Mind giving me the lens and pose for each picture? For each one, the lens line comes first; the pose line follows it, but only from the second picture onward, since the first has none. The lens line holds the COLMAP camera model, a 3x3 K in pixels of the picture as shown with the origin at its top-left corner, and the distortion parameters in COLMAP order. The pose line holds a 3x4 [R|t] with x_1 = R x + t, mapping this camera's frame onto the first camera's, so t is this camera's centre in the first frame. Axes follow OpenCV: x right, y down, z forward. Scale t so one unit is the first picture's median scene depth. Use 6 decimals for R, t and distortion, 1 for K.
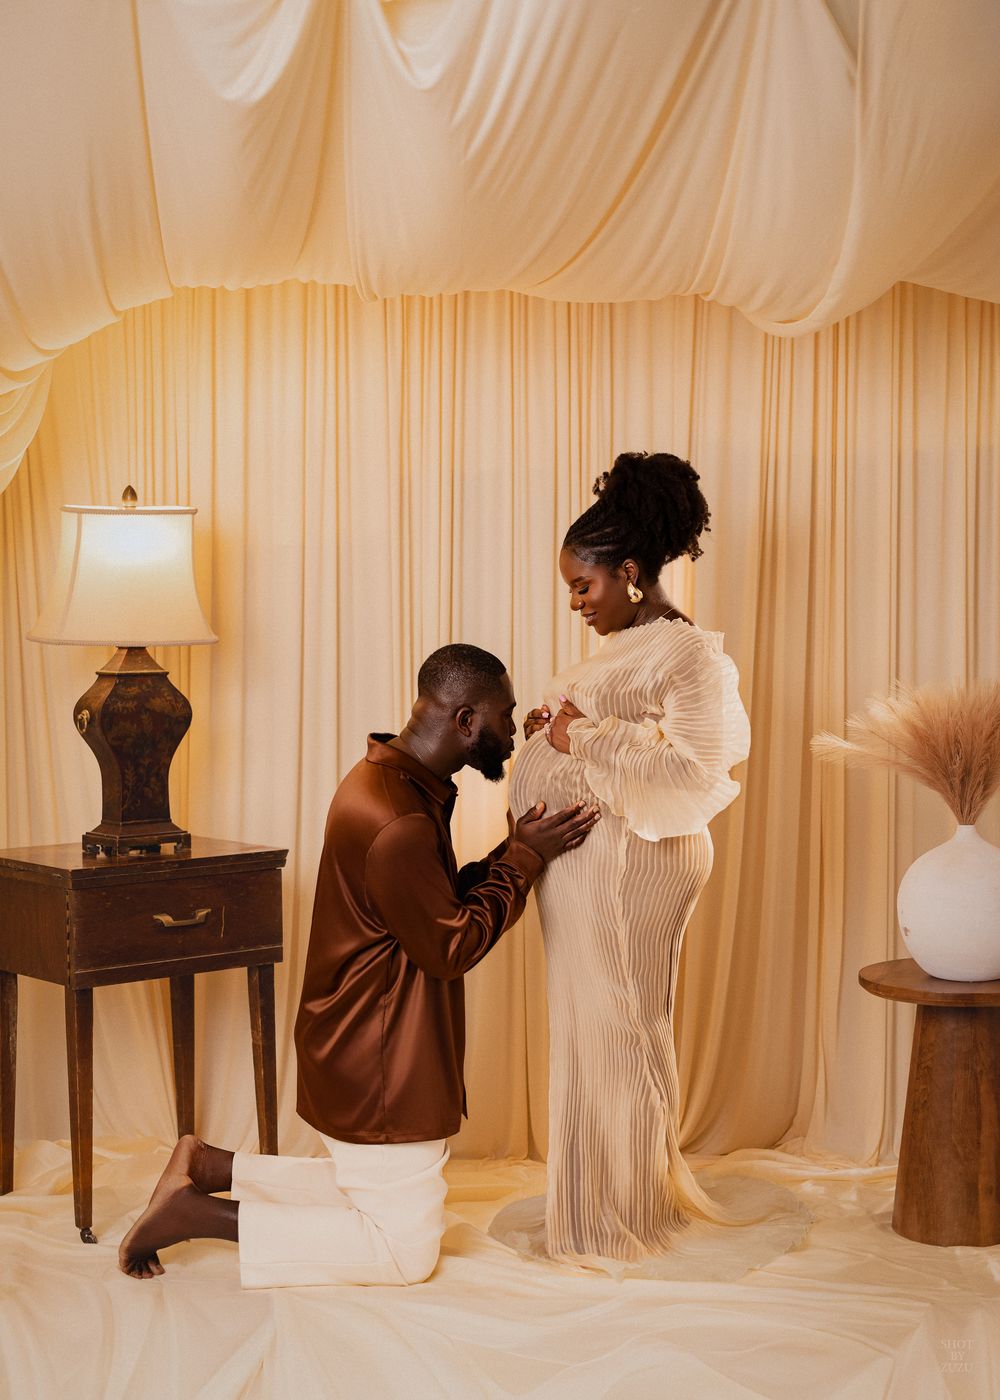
lens RADIAL K [[2091.8, 0, 470.7], [0, 2091.8, 698.6], [0, 0, 1]] dist [-0.017276, 0.060443]
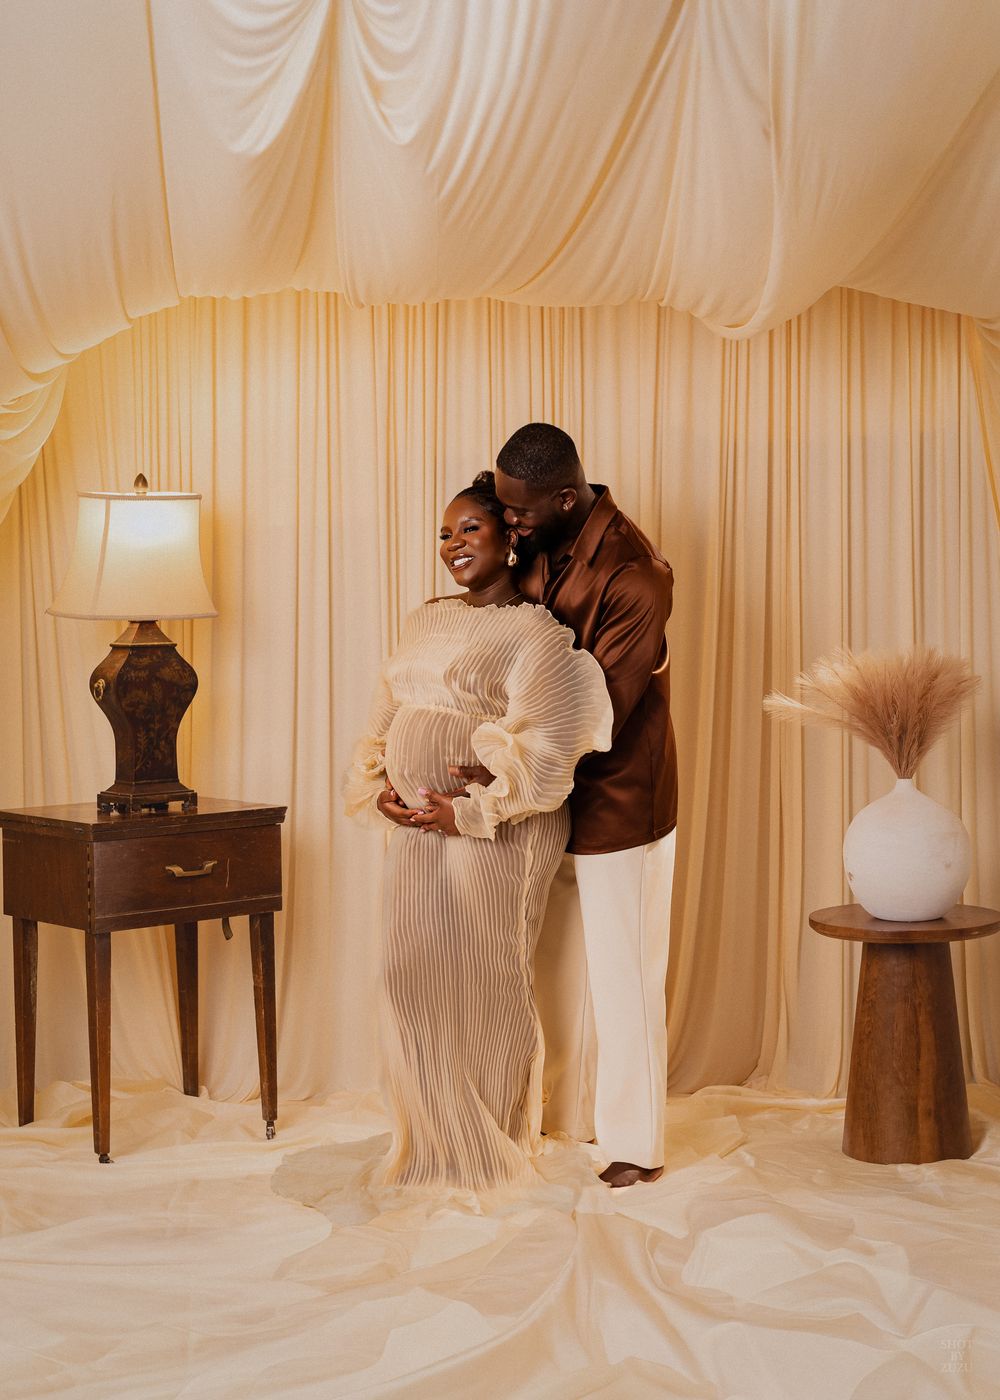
lens RADIAL K [[2637.4, 0, 501.4], [0, 2637.4, 598.3], [0, 0, 1]] dist [0.026013, 0.000605]
pose [[0.999980, -0.006270, -0.000179, 0.025898], [0.006261, 0.999452, -0.032506, 0.009398], [0.000382, 0.032504, 0.999472, -0.382629]]
